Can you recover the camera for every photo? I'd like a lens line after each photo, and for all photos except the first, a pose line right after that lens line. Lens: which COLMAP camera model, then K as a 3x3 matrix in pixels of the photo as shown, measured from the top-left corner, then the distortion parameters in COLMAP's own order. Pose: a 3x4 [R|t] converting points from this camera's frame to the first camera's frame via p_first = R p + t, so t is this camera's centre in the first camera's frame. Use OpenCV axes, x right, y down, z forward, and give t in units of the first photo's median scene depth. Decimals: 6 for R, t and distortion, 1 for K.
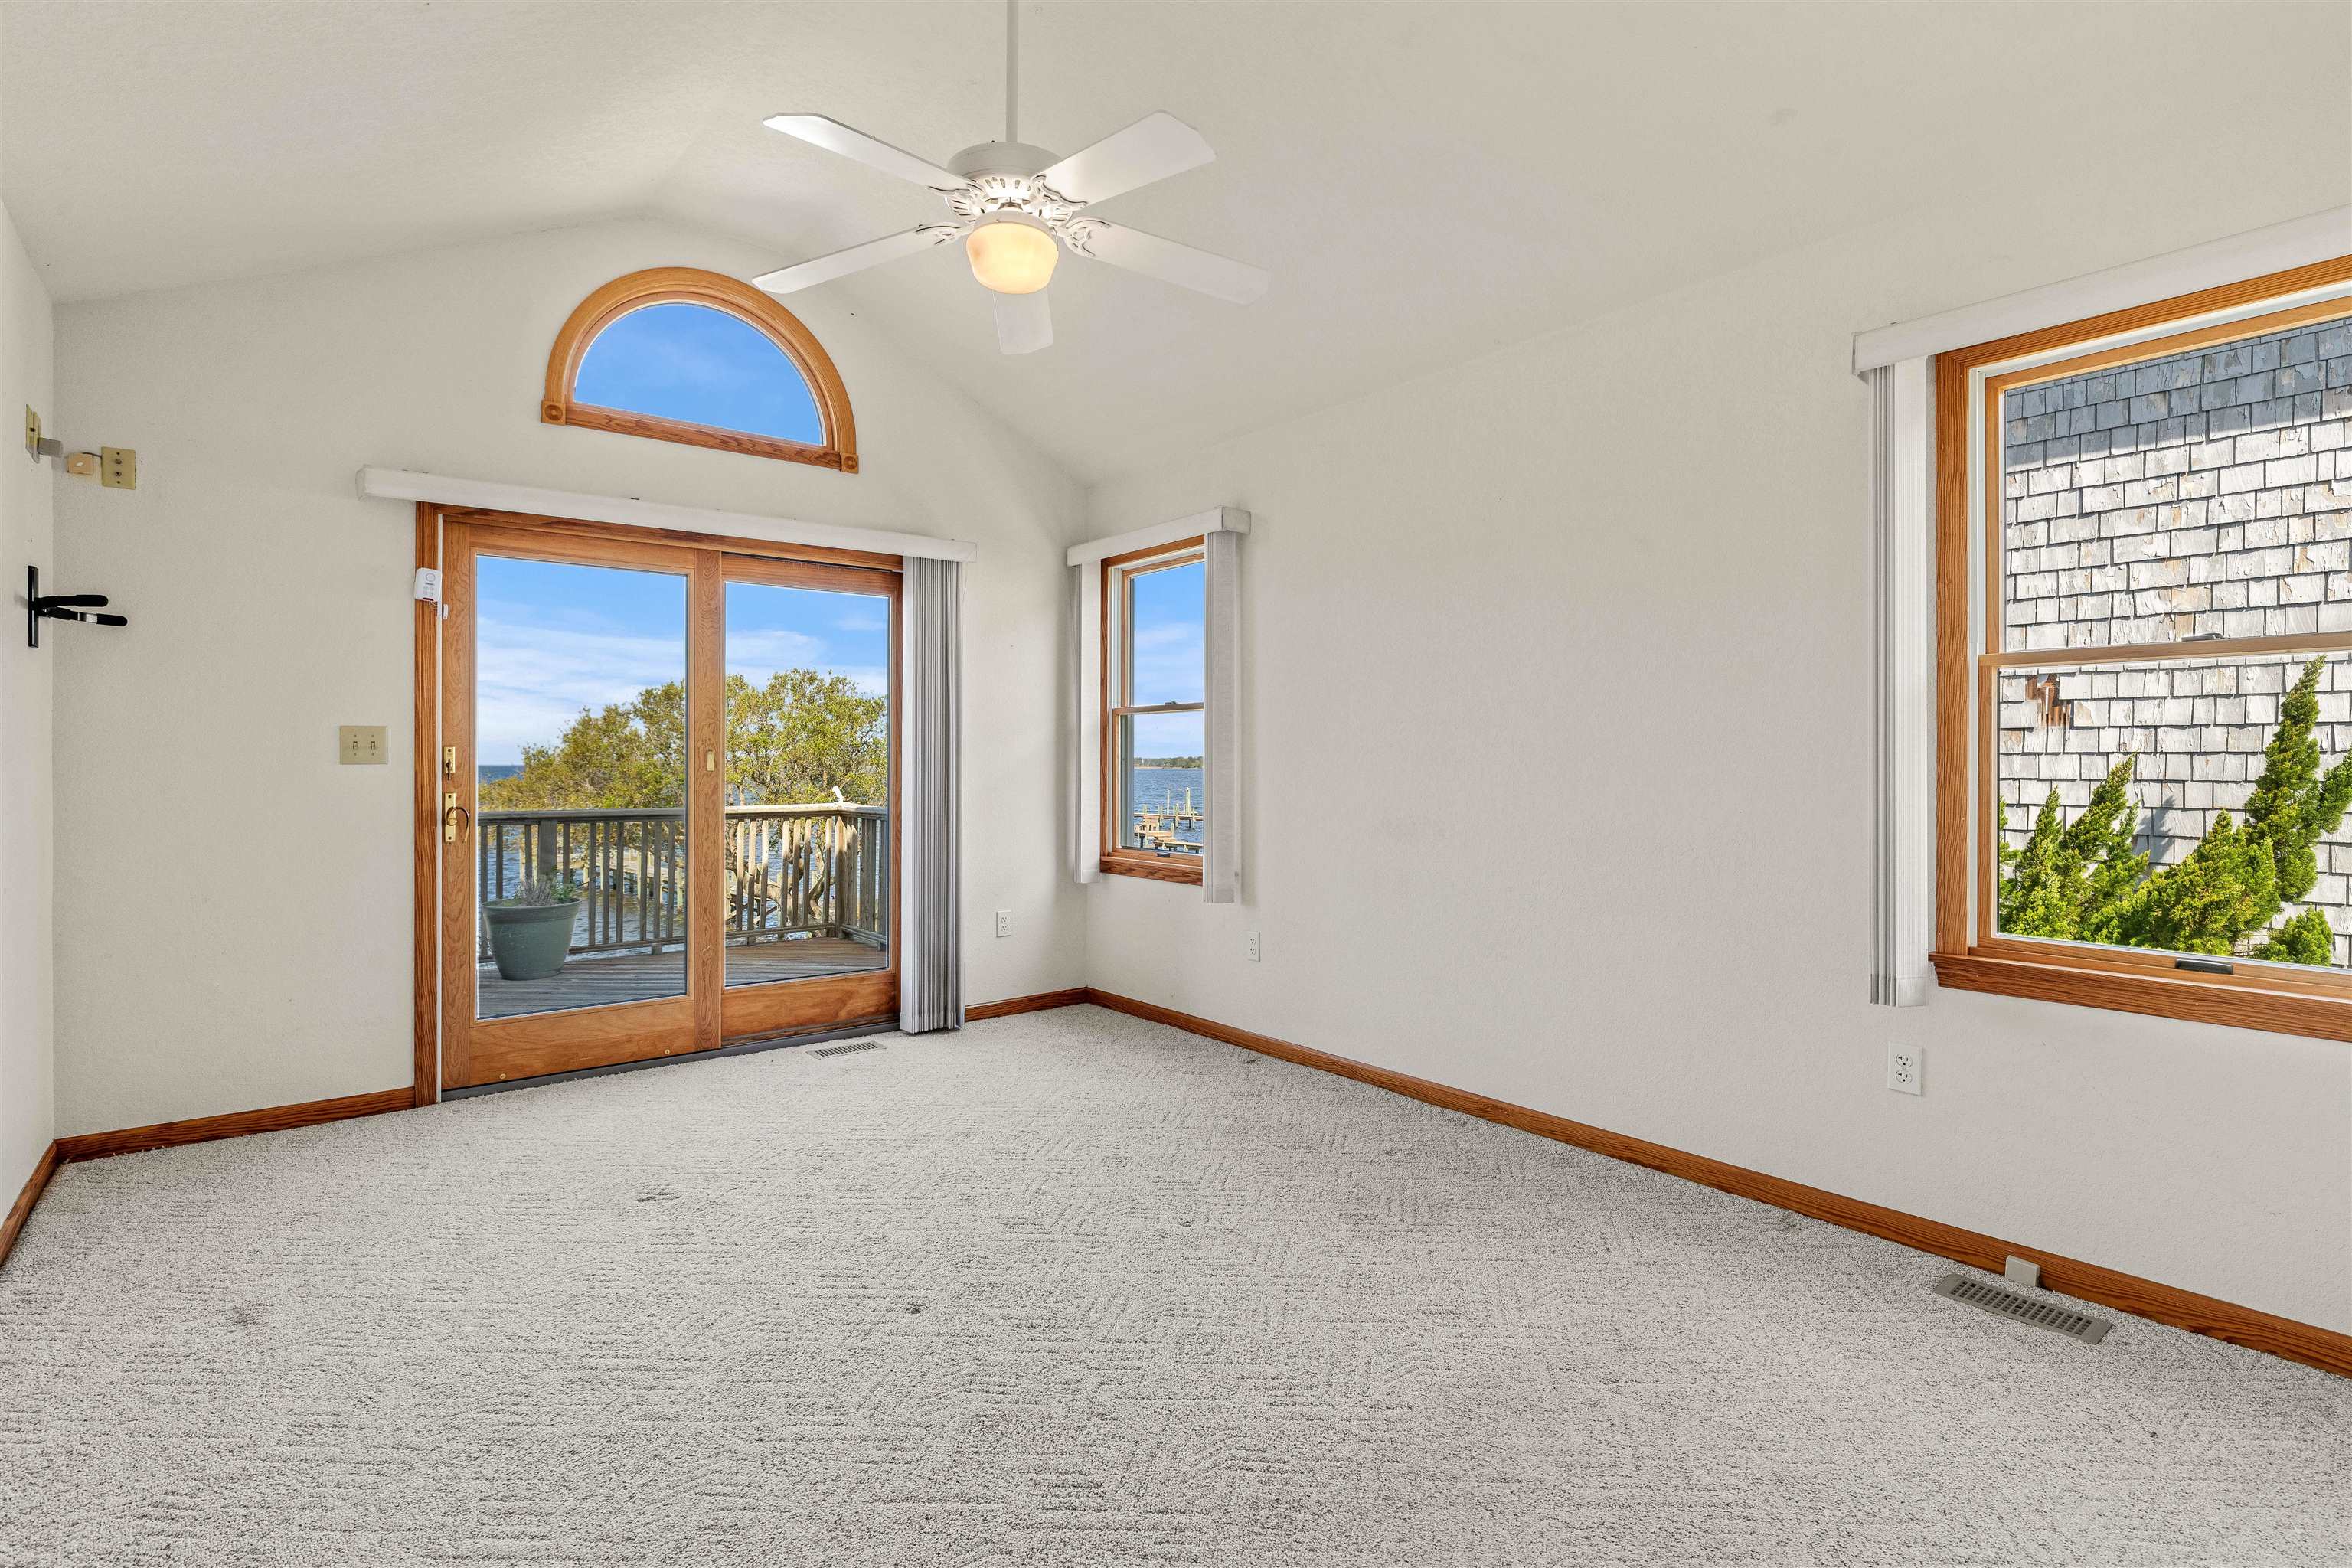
lens RADIAL K [[1137.2, 0, 1176.0], [0, 1137.2, 784.0], [0, 0, 1]] dist [-0.001923, -0.000326]
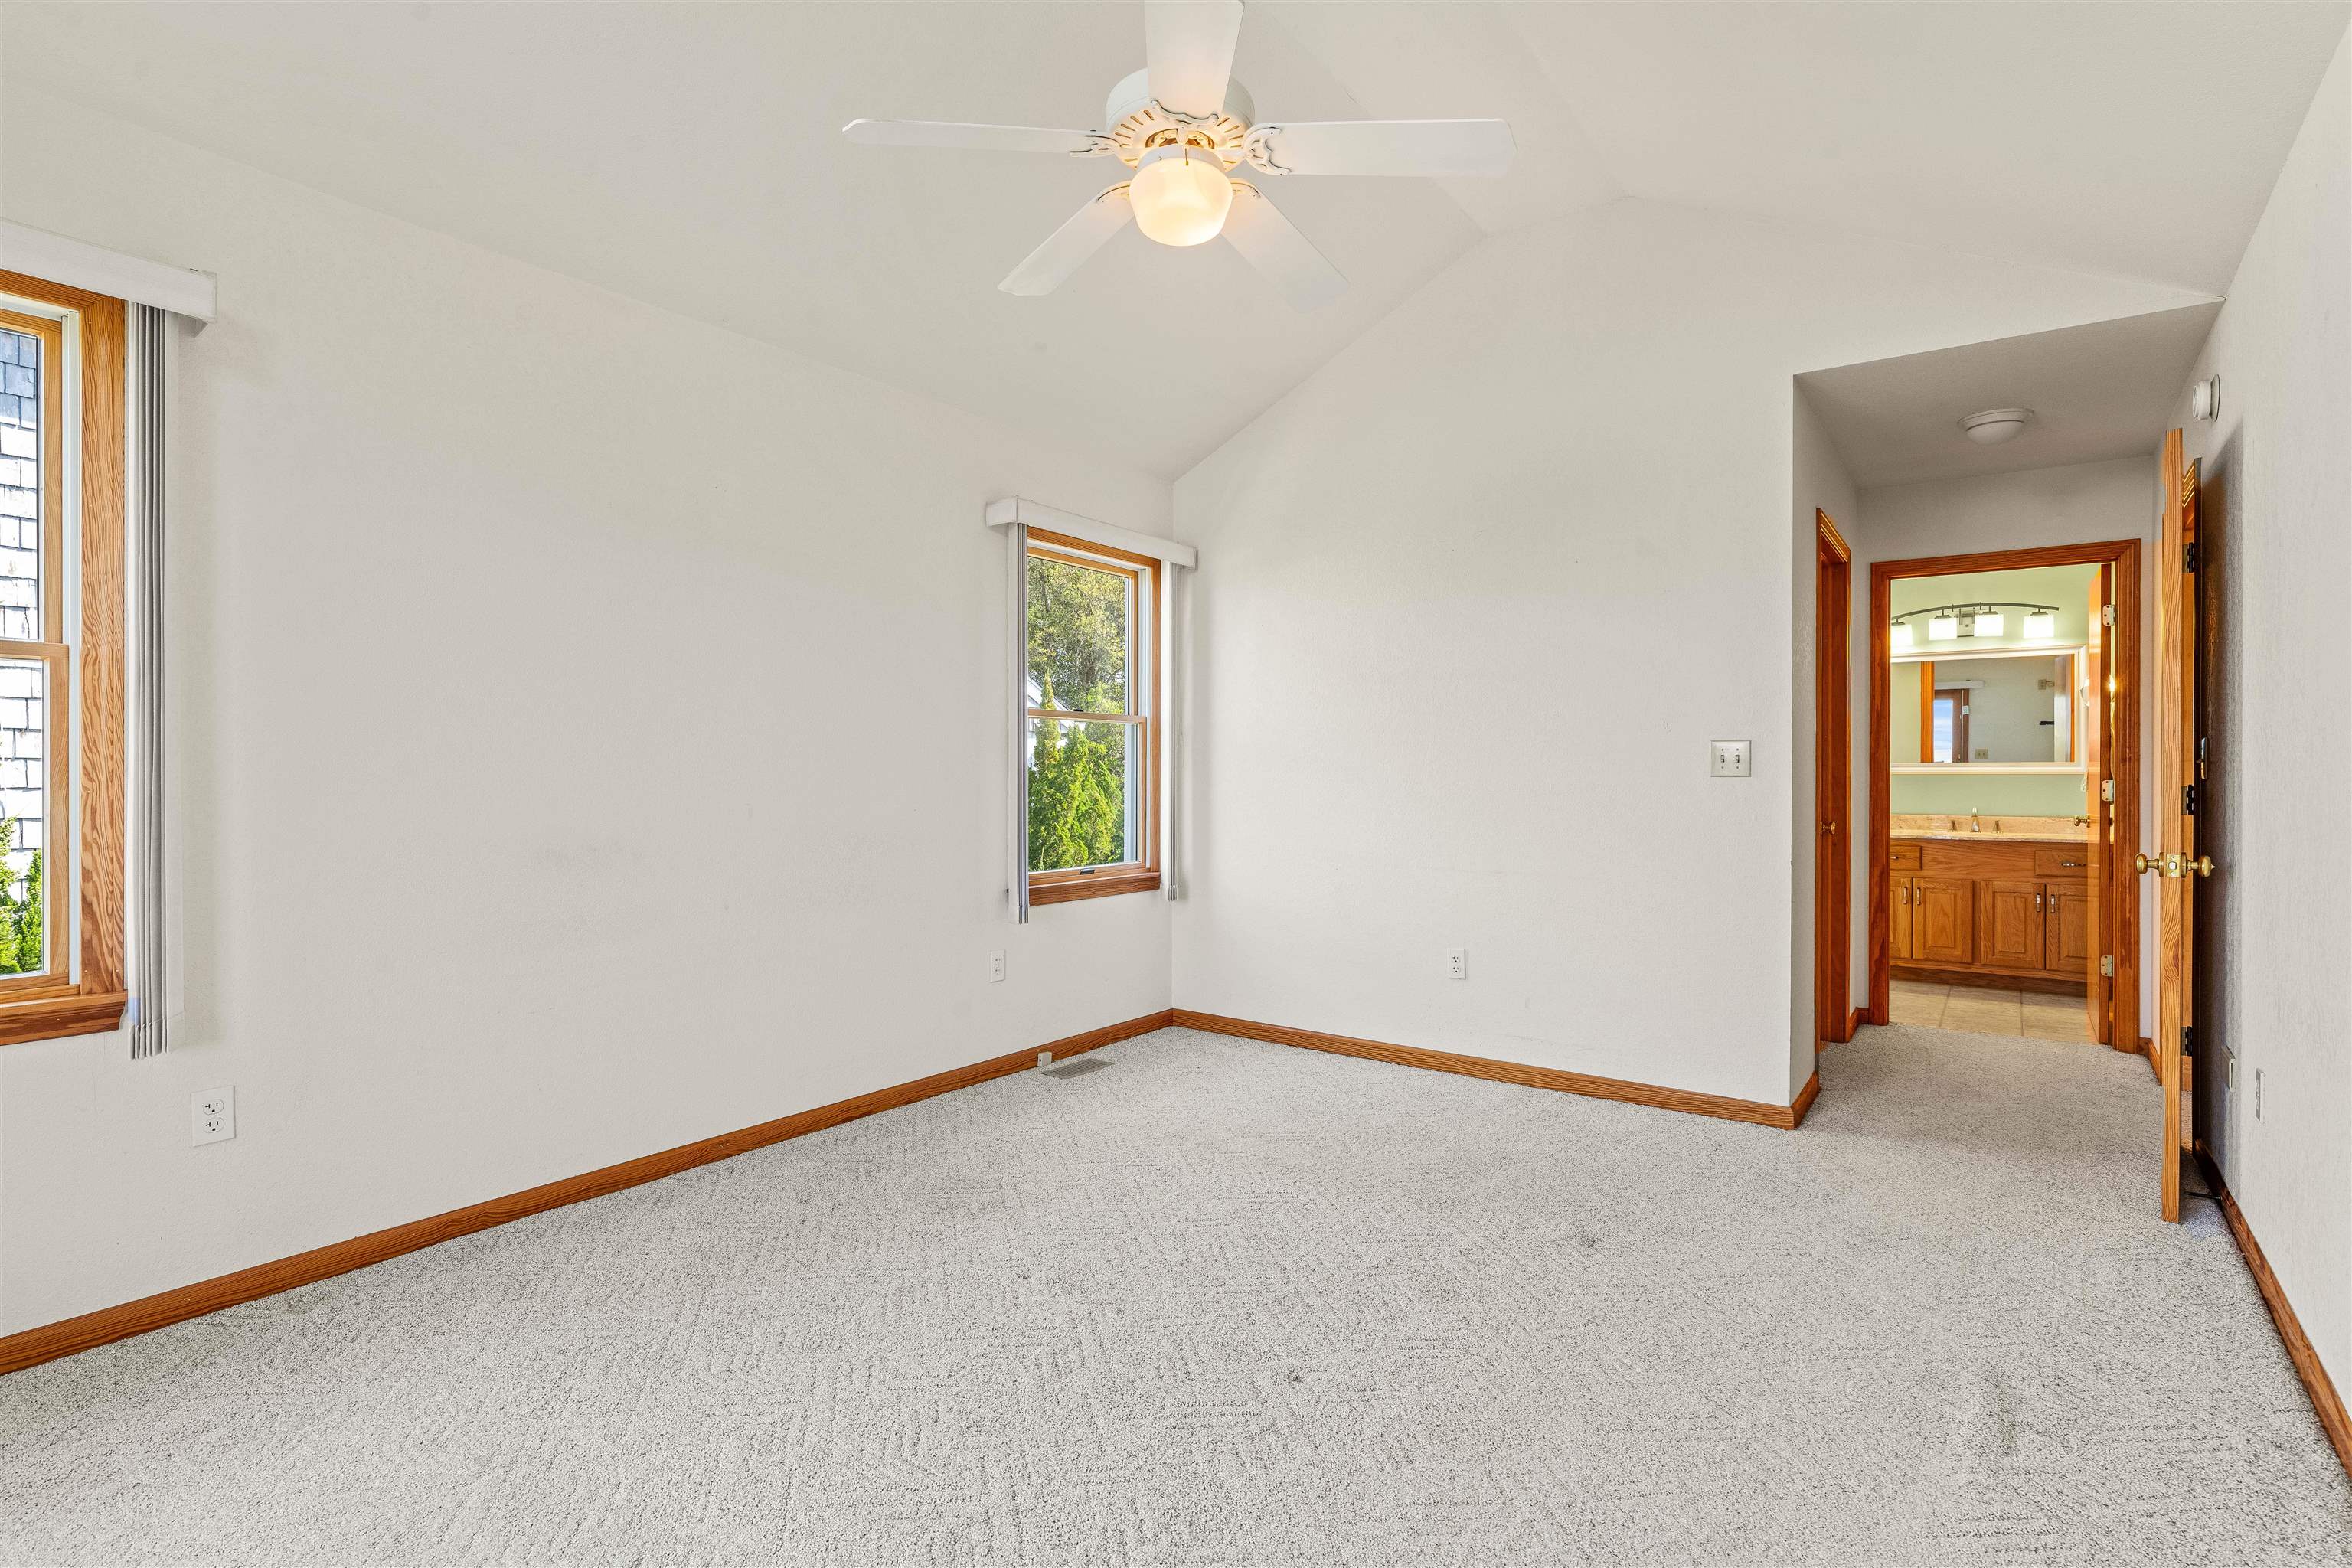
lens RADIAL K [[1178.0, 0, 1176.0], [0, 1178.0, 784.0], [0, 0, 1]] dist [0.000268, 0.000159]
pose [[-0.280516, -0.014272, 0.959743, -1.021212], [0.013620, 0.999730, 0.018847, -0.029637], [-0.959753, 0.018358, -0.280246, 1.252797]]
